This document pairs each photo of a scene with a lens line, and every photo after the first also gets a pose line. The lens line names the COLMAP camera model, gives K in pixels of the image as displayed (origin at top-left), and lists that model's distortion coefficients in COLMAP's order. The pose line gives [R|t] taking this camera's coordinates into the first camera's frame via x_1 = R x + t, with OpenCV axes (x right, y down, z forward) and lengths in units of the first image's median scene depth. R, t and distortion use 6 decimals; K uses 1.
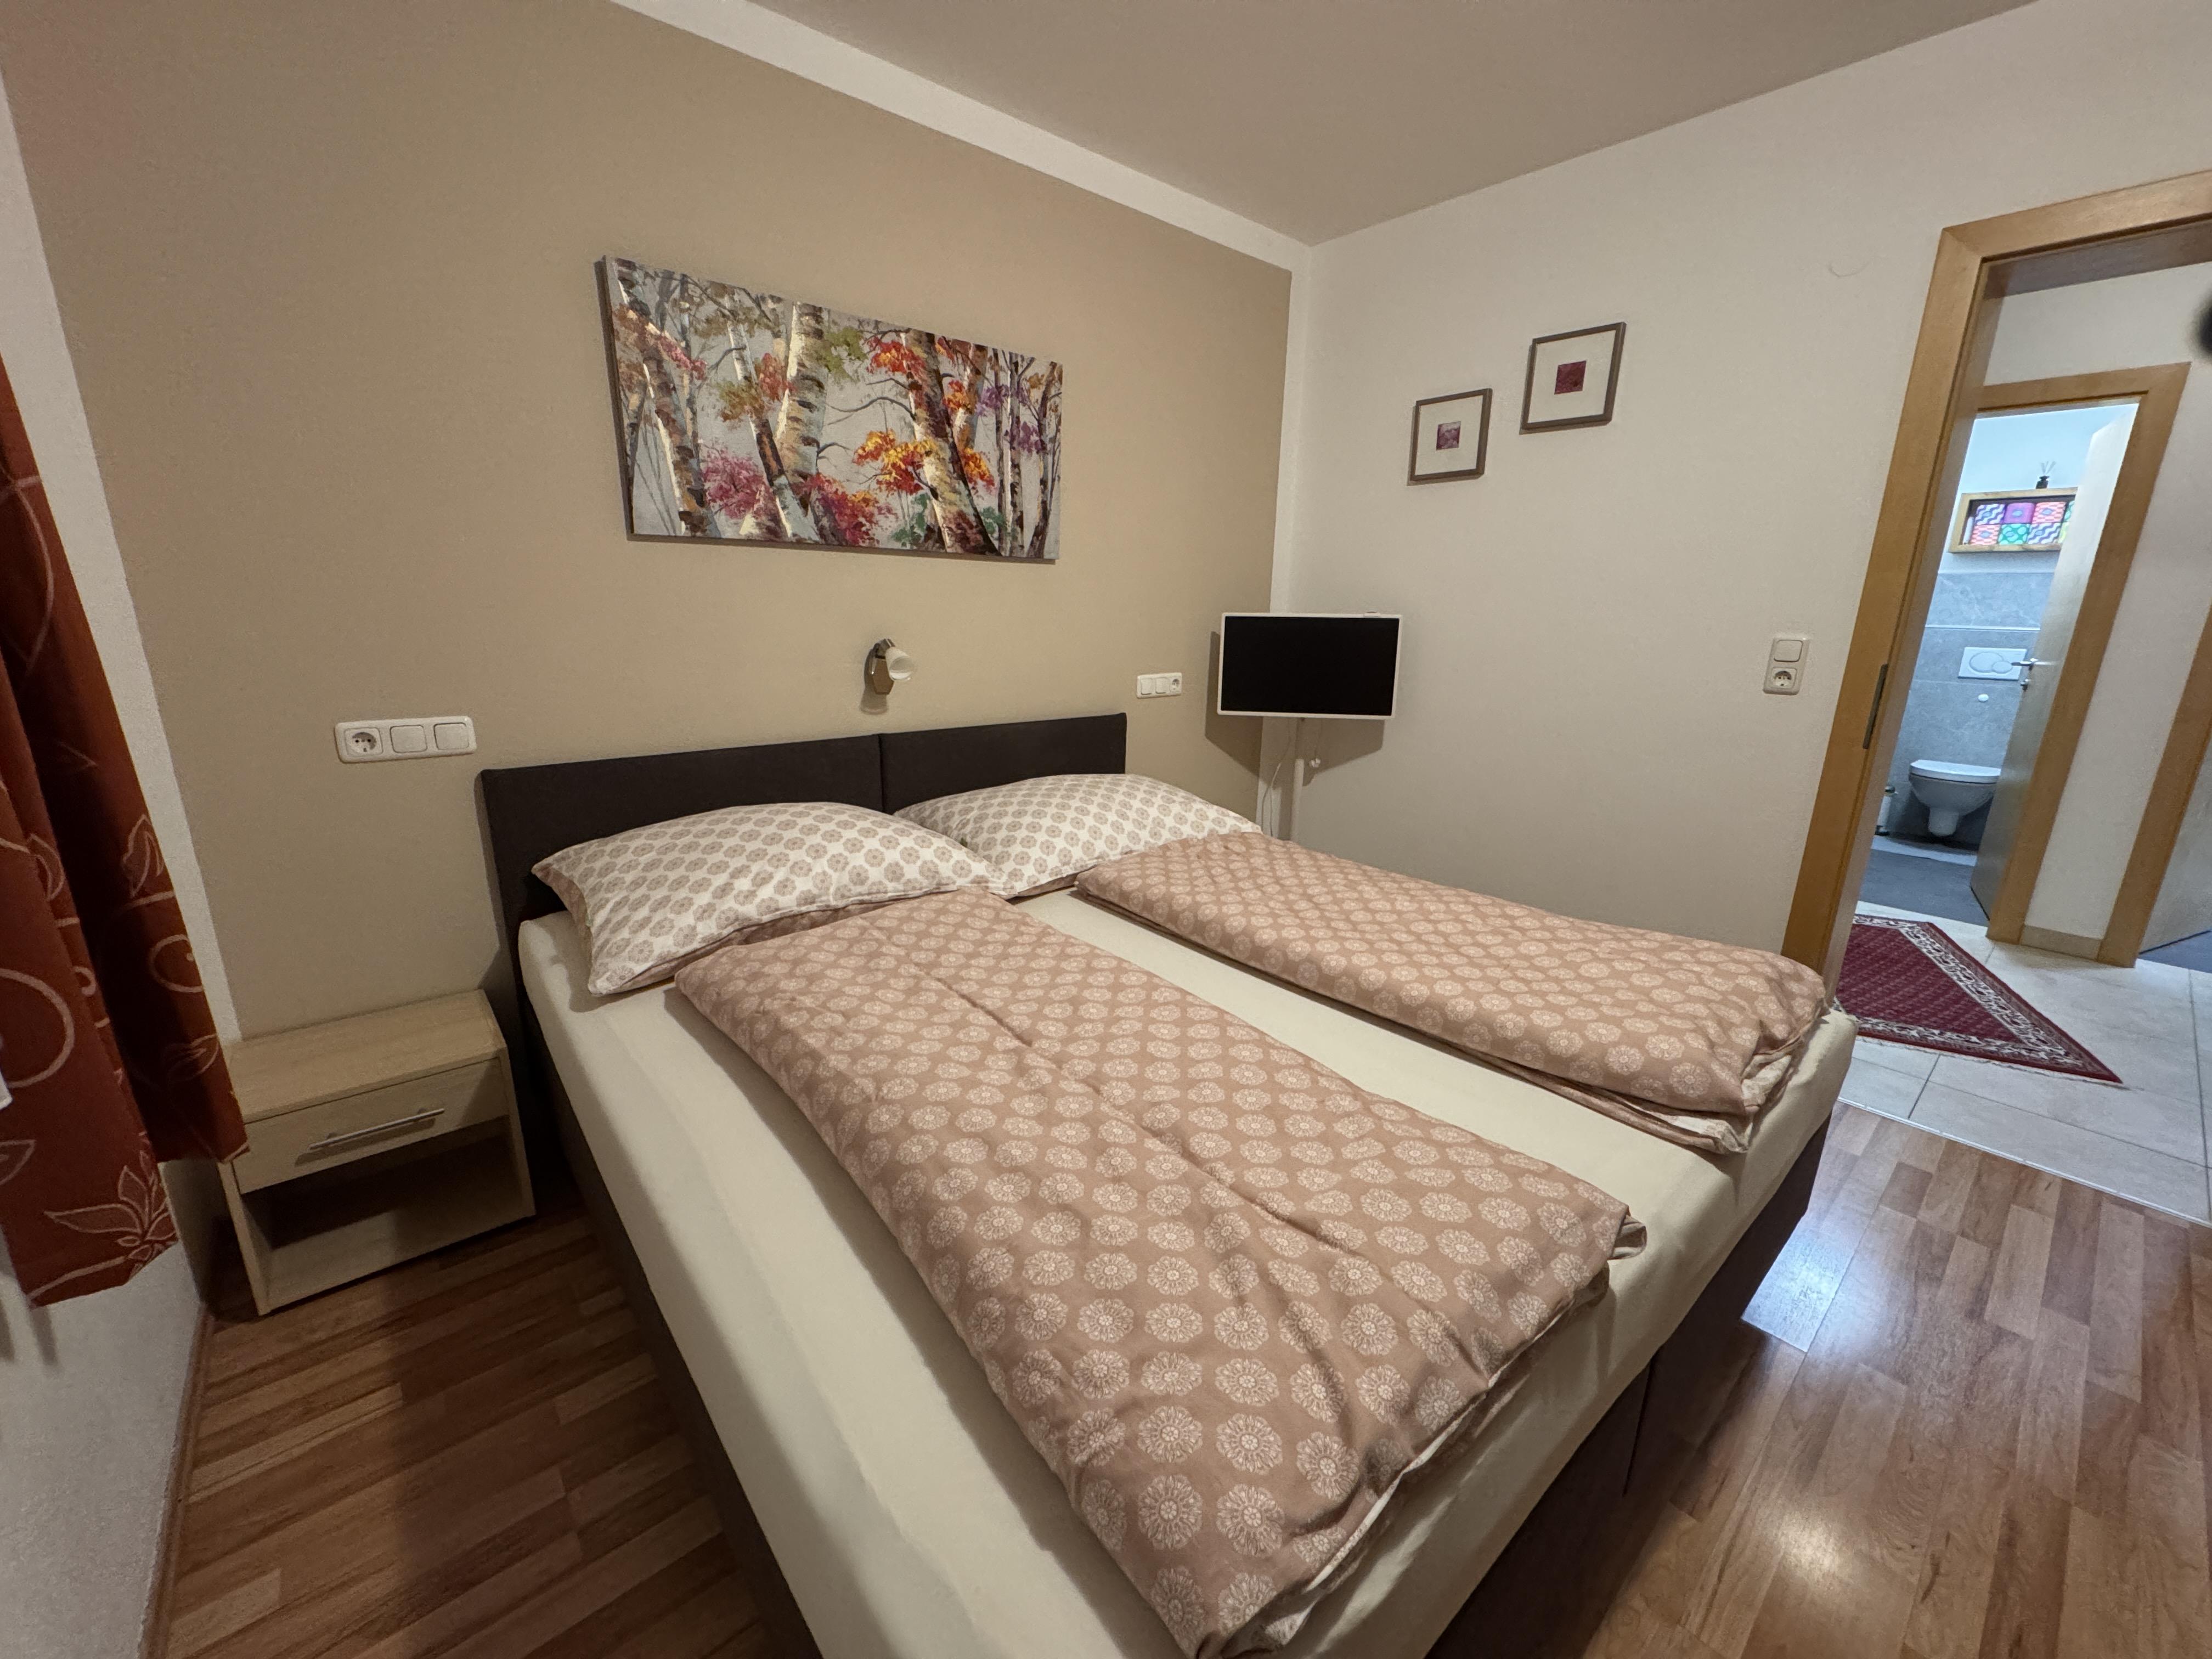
lens RADIAL K [[877.0, 0, 1104.5], [0, 877.0, 828.3], [0, 0, 1]] dist [0.002993, 0.000059]
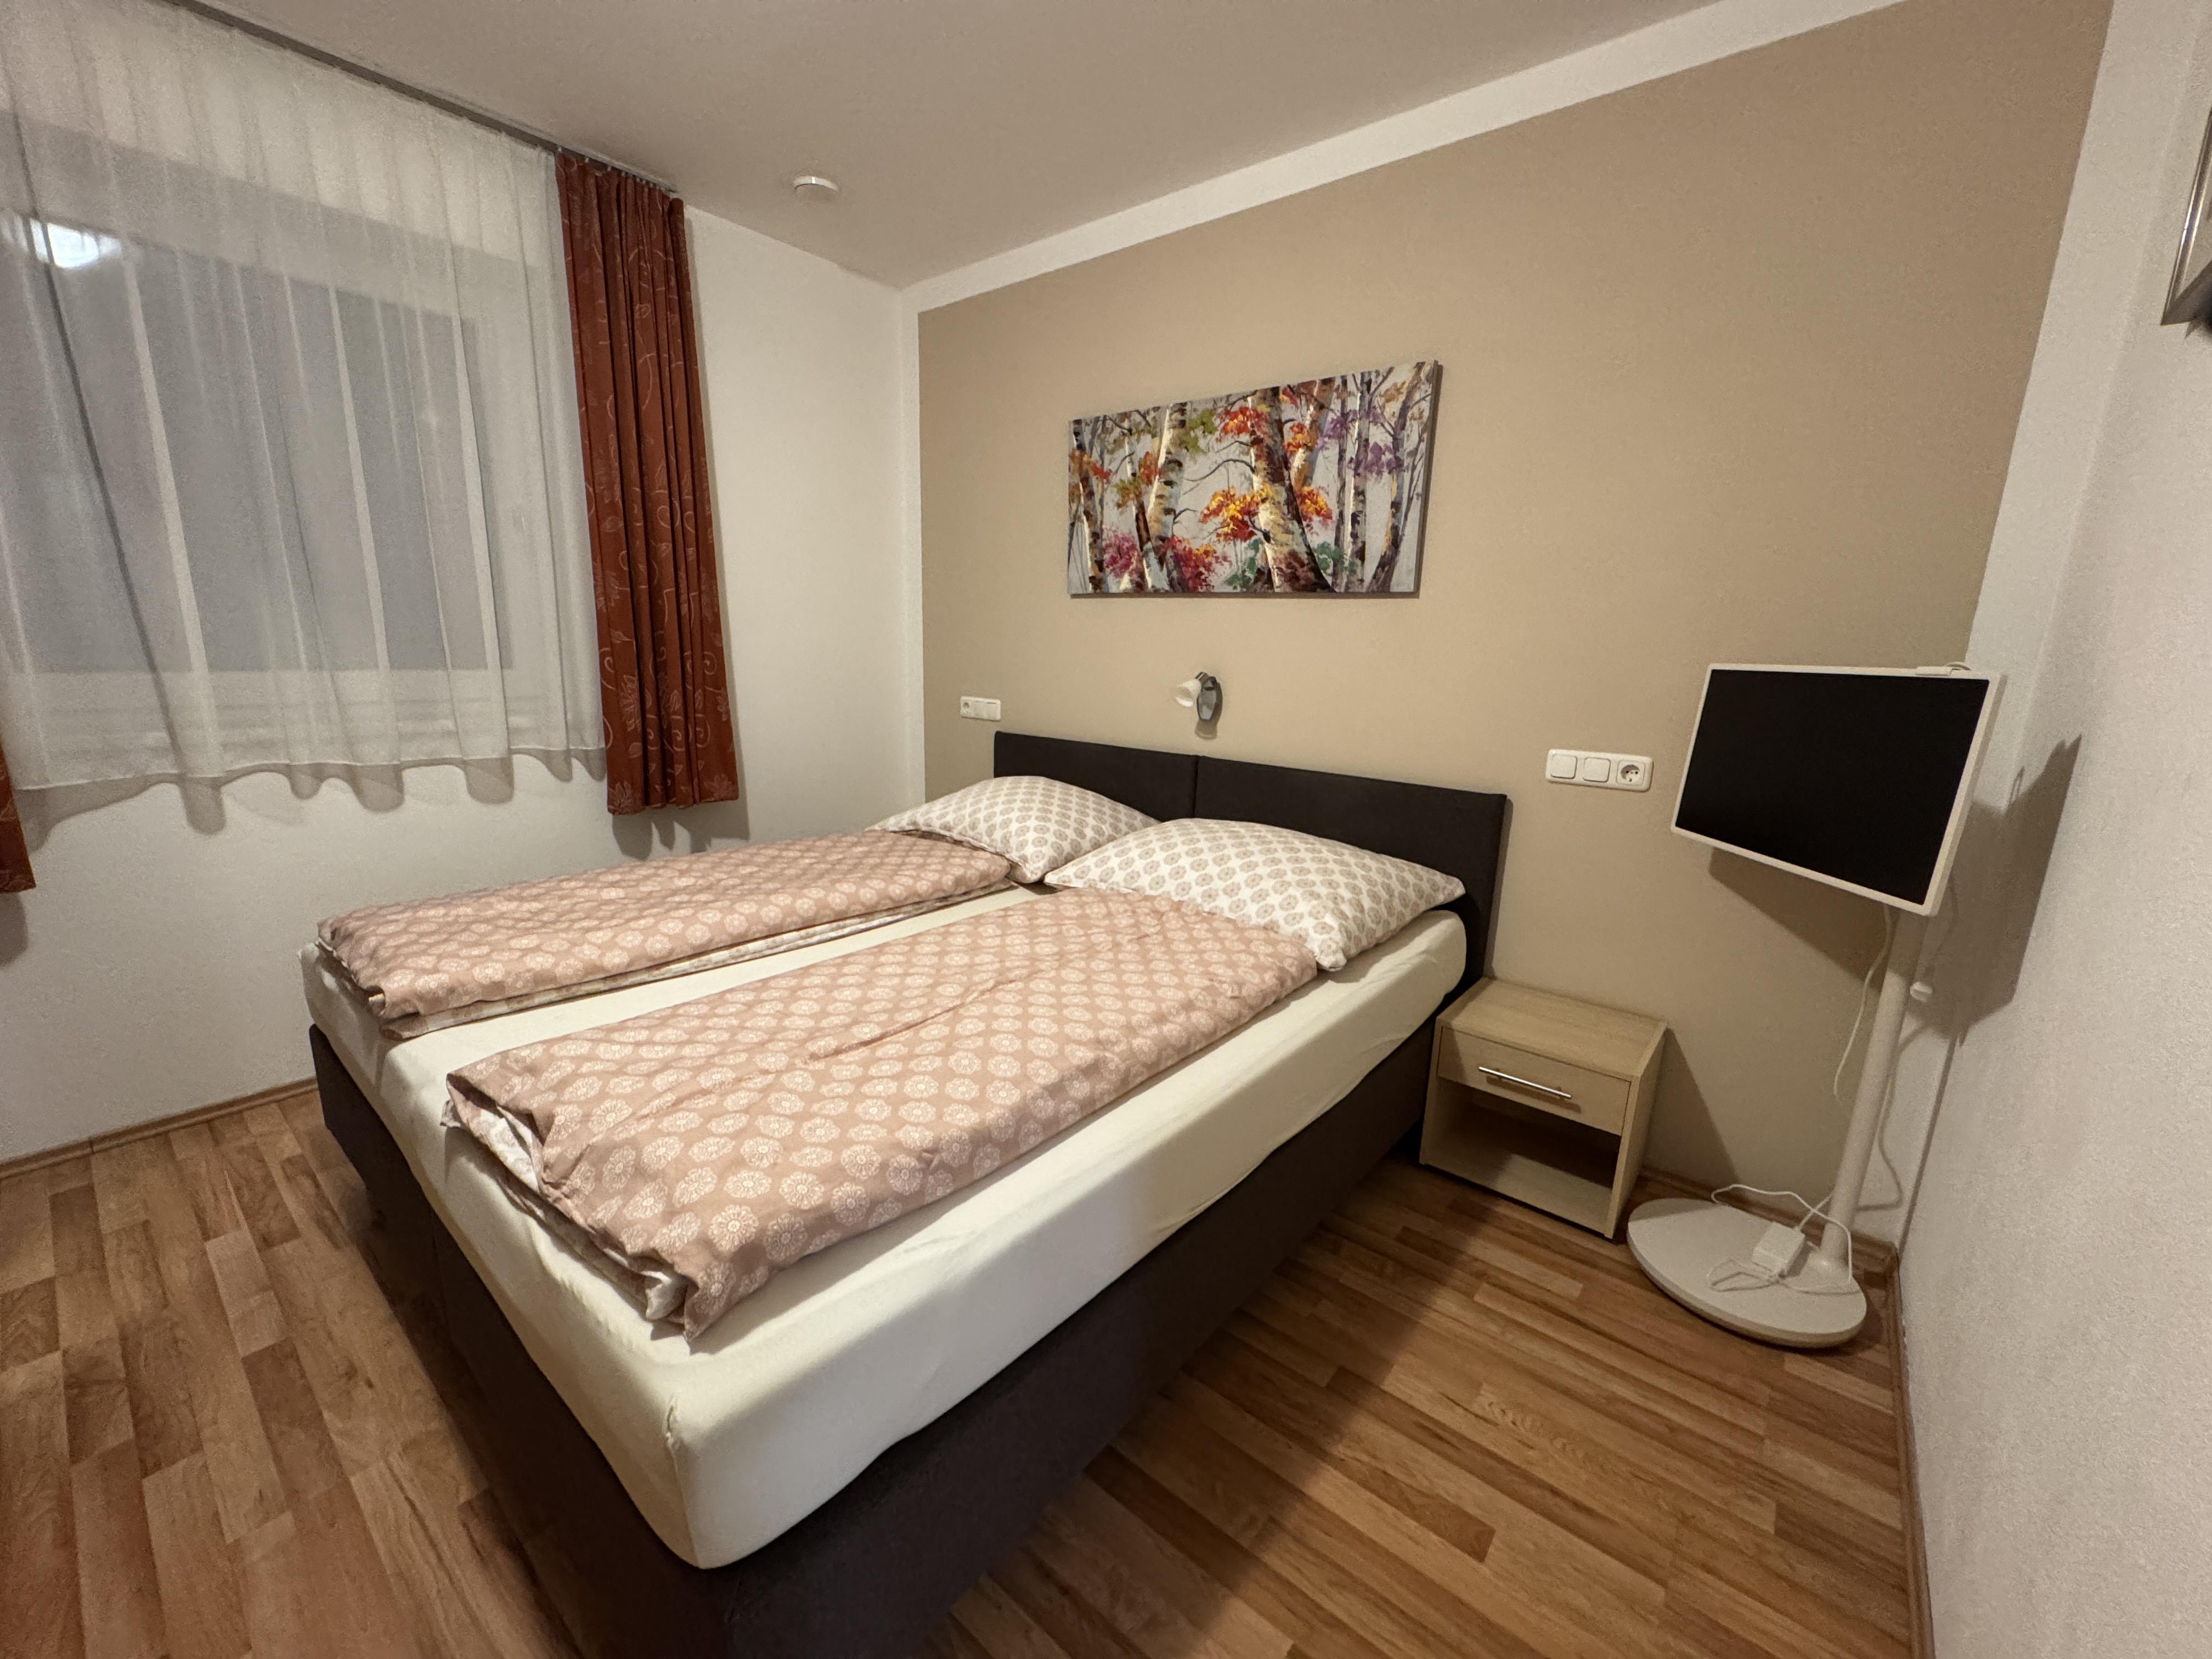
lens RADIAL K [[877.0, 0, 1103.8], [0, 877.0, 828.1], [0, 0, 1]] dist [0.002993, 0.000059]
pose [[0.178385, 0.195636, -0.964316, 0.869374], [-0.274131, 0.951114, 0.142247, -0.153645], [0.945003, 0.238974, 0.223294, 0.689946]]
